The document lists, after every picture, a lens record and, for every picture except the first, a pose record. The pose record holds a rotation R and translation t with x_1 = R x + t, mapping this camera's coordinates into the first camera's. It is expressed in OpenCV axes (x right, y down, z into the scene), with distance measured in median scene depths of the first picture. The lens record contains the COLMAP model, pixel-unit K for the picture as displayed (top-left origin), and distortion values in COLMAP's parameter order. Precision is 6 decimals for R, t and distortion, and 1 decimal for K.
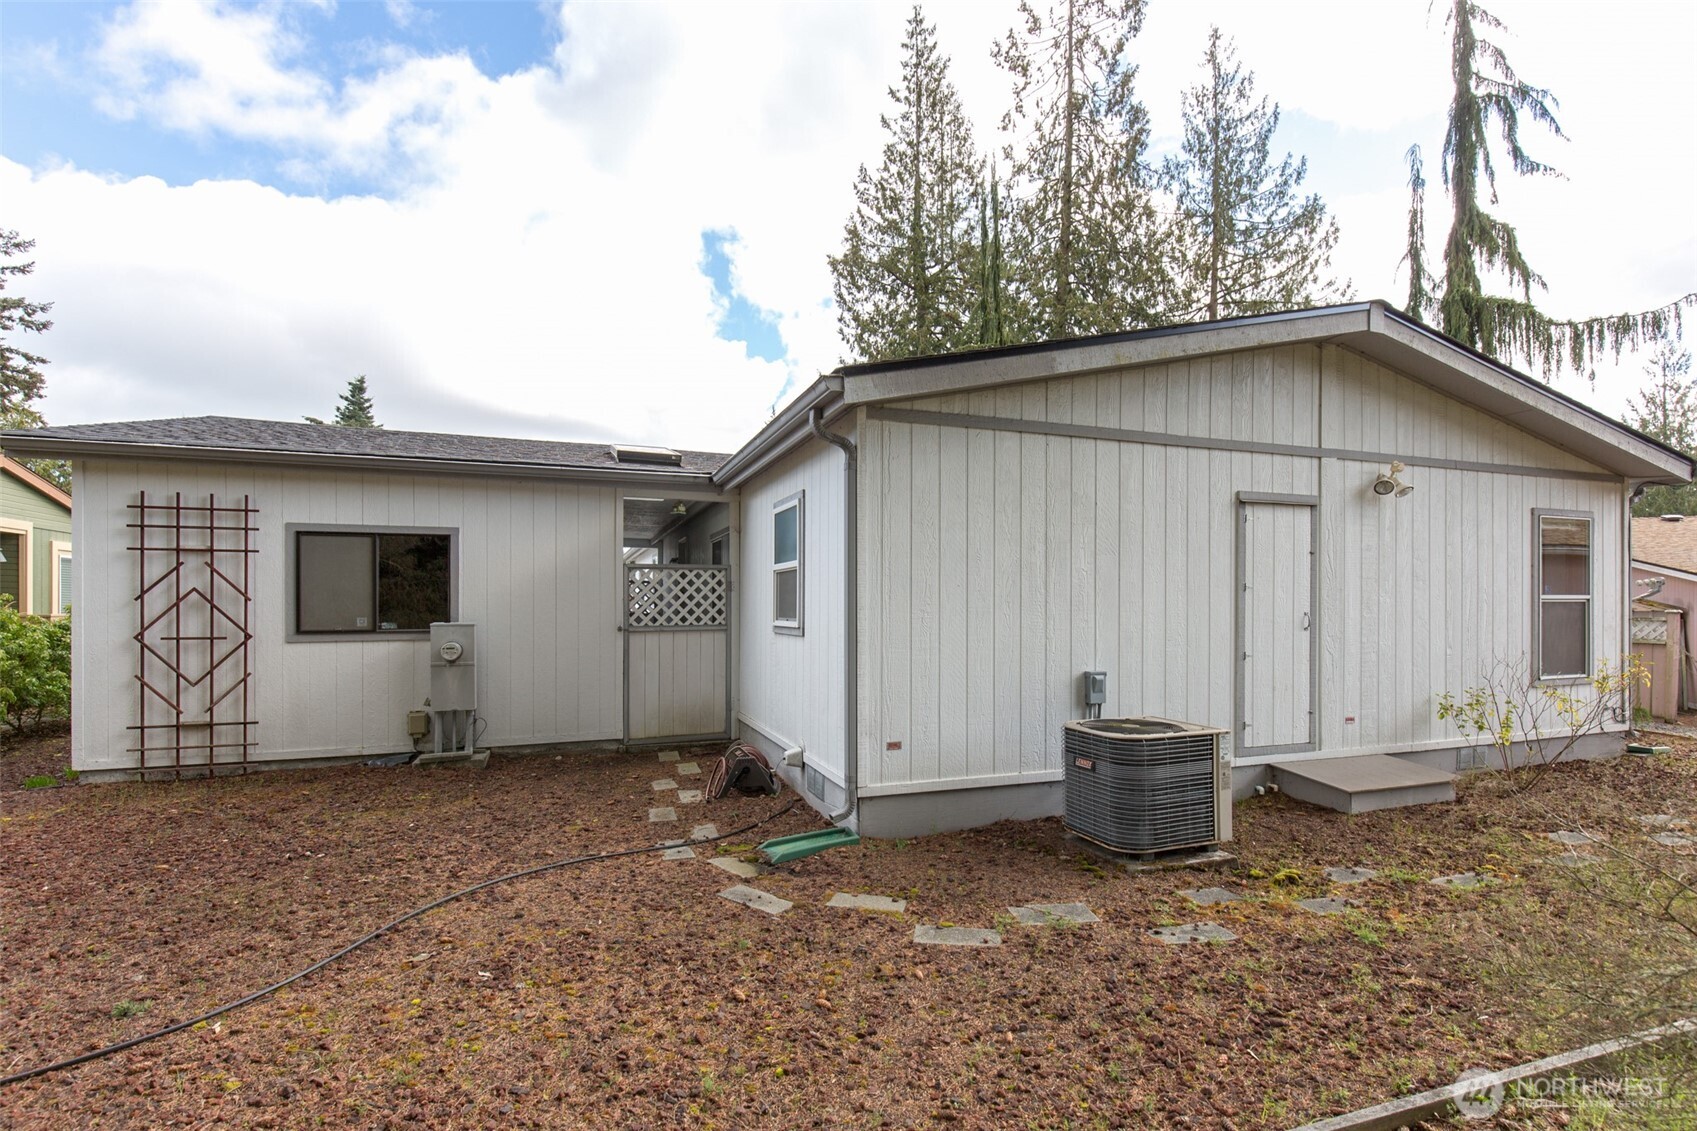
lens RADIAL K [[803.8, 0, 852.5], [0, 803.8, 604.1], [0, 0, 1]] dist [0.006156, -0.001921]
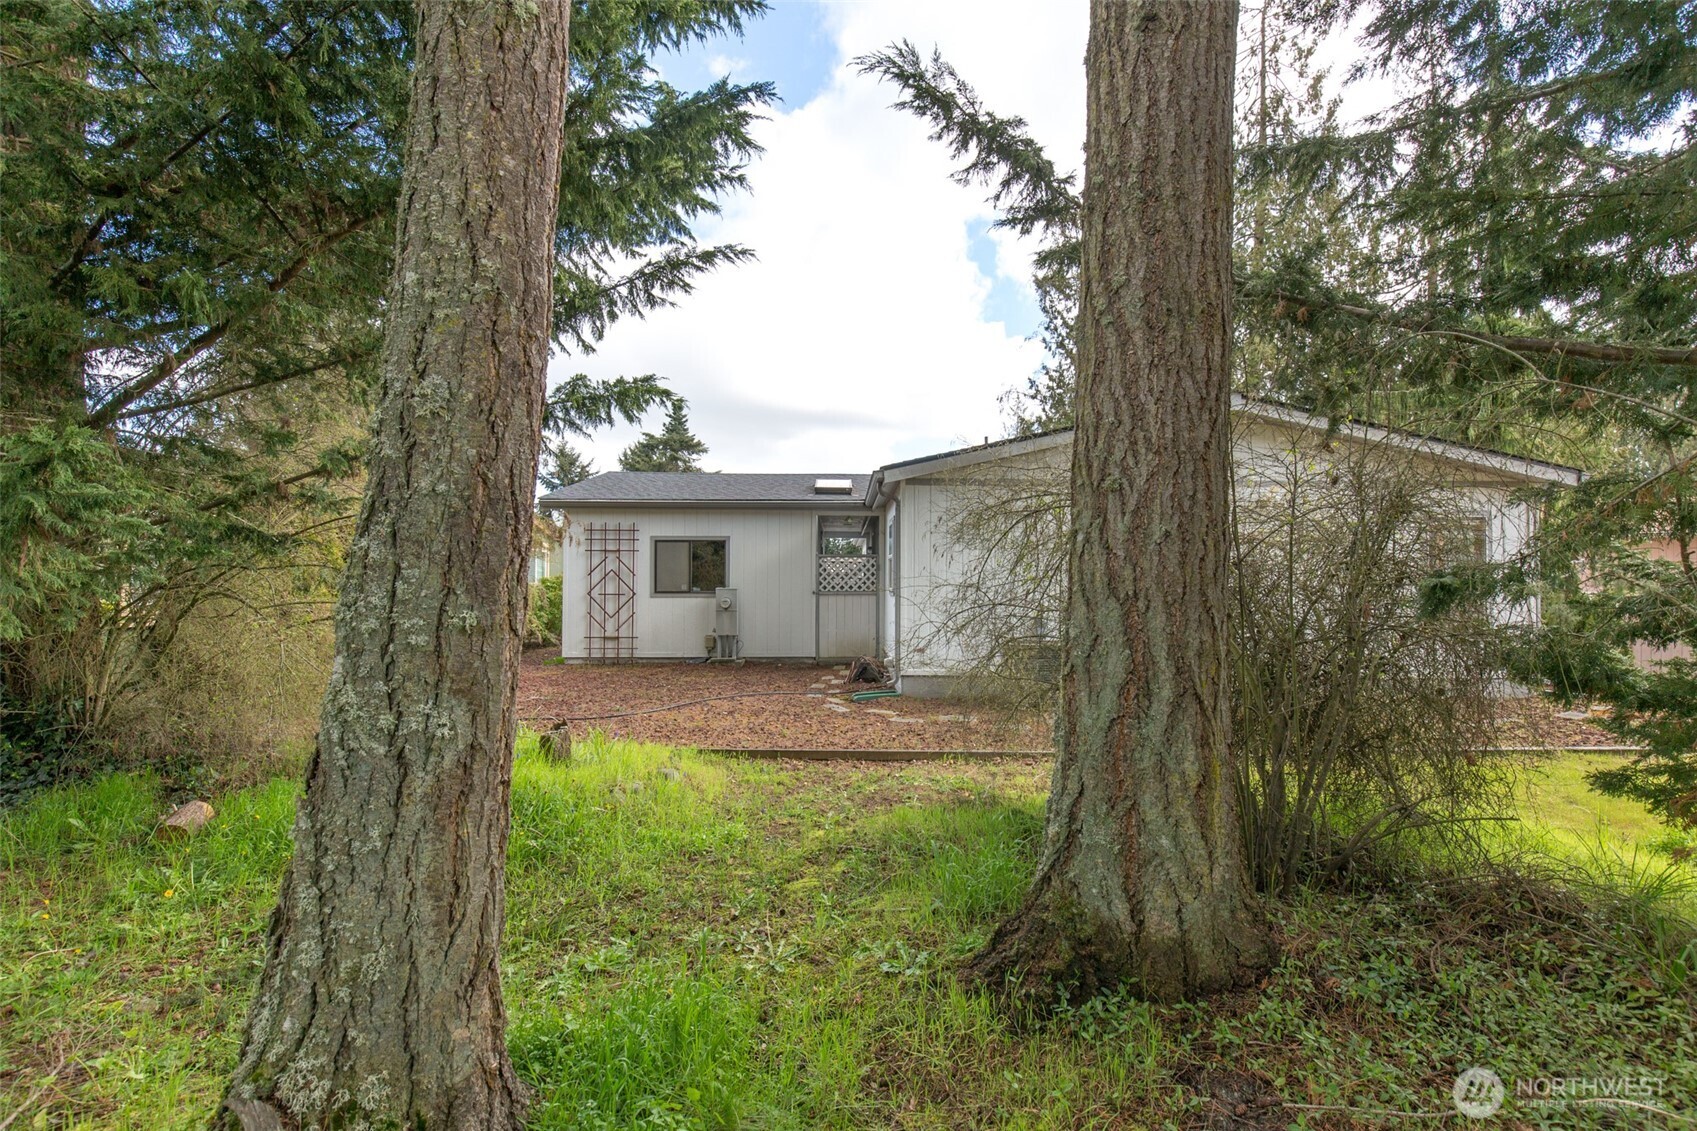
lens RADIAL K [[803.8, 0, 840.4], [0, 803.8, 574.6], [0, 0, 1]] dist [0.006156, -0.001921]
pose [[0.939876, 0.002647, -0.341505, 0.379887], [-0.003722, 0.999990, -0.002490, -0.003884], [0.341495, 0.003612, 0.939877, -0.646964]]
